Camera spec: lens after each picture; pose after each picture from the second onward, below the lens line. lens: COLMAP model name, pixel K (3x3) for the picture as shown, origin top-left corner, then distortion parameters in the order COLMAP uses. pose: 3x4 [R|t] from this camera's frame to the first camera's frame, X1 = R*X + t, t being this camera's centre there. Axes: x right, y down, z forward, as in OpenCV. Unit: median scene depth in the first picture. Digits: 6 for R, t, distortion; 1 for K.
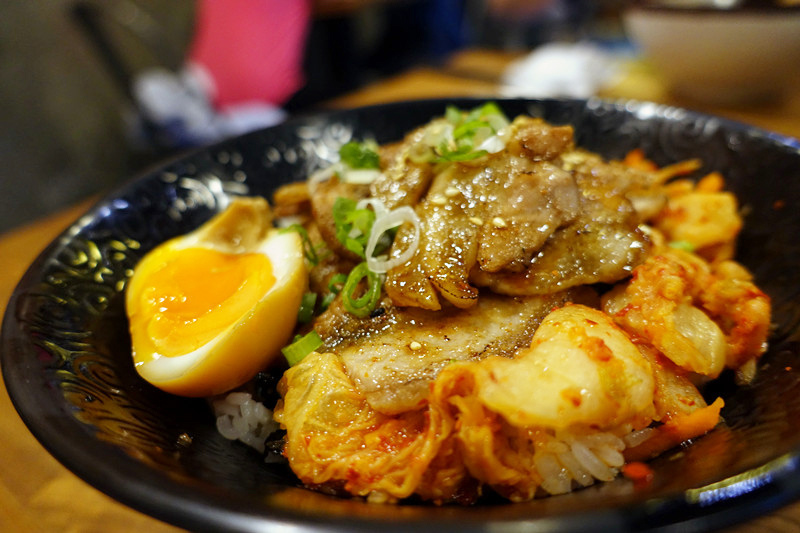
lens RADIAL K [[535.7, 0, 400.0], [0, 535.7, 266.5], [0, 0, 1]] dist [0.036424, 0.001832]
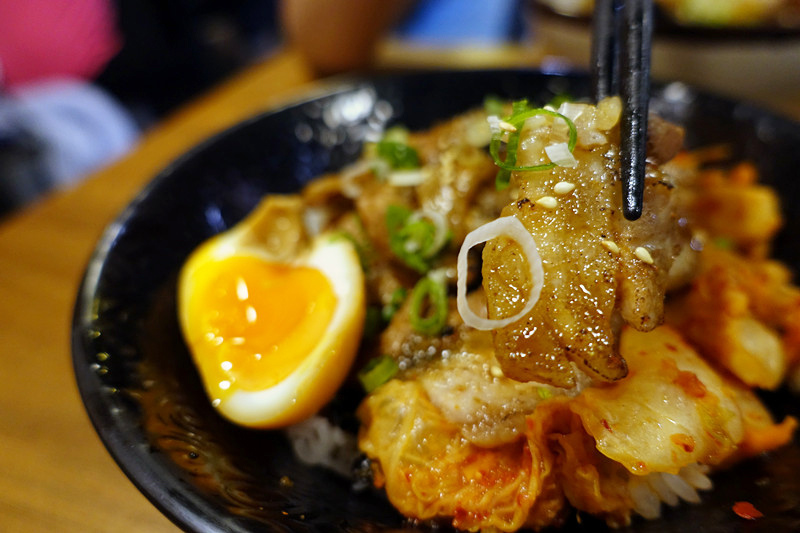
lens RADIAL K [[541.2, 0, 400.0], [0, 541.2, 266.5], [0, 0, 1]] dist [0.011857, 0.001890]
pose [[0.996895, -0.030579, 0.072560, -0.238186], [0.021638, 0.992422, 0.120955, -0.191337], [-0.075709, -0.119009, 0.990003, 0.024363]]
